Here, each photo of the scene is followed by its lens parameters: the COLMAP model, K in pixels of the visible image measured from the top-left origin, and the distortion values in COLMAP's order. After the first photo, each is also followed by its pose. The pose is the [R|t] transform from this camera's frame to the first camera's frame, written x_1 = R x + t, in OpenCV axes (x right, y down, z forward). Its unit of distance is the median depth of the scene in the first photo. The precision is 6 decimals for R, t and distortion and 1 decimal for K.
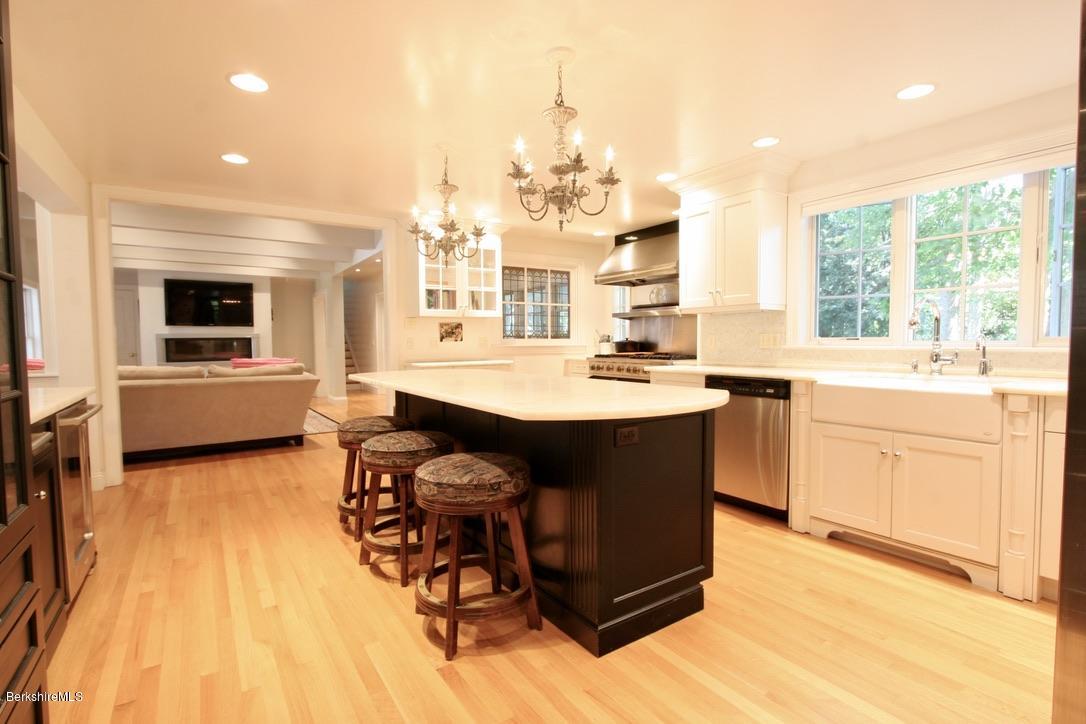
lens RADIAL K [[498.9, 0, 537.7], [0, 498.9, 362.5], [0, 0, 1]] dist [-0.022252, 0.003007]
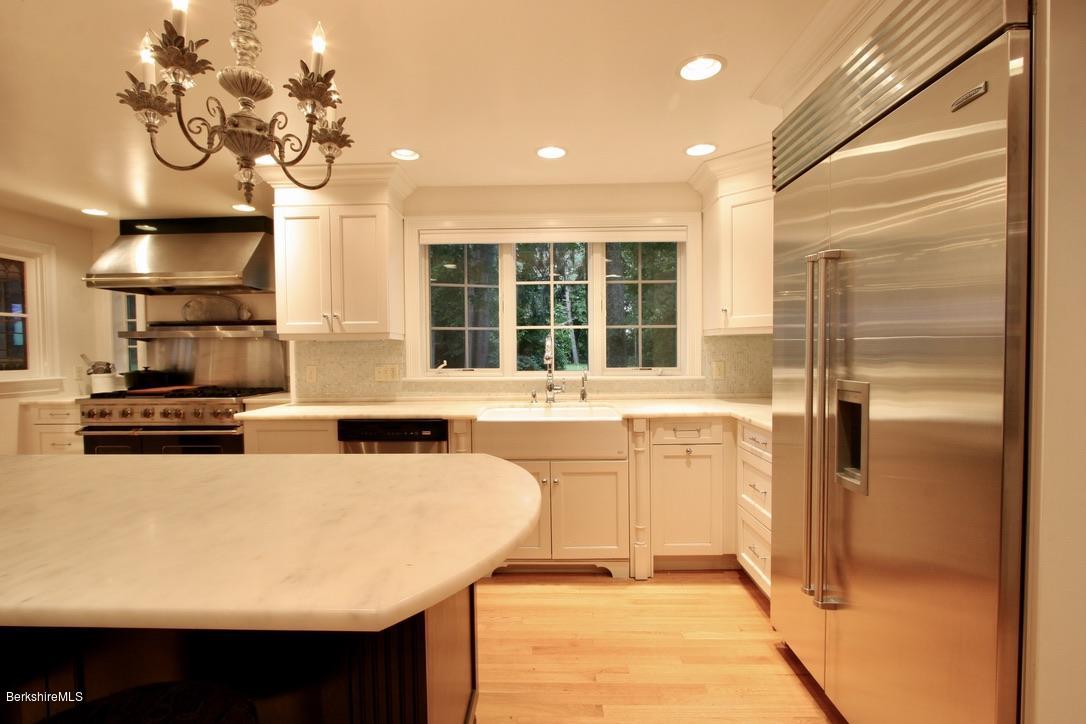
lens RADIAL K [[498.9, 0, 543.5], [0, 498.9, 369.0], [0, 0, 1]] dist [-0.022252, 0.003007]
pose [[0.584998, -0.026739, 0.810594, -0.108471], [0.044960, 0.998989, 0.000507, -0.039826], [-0.809787, 0.036148, 0.585609, 0.241782]]
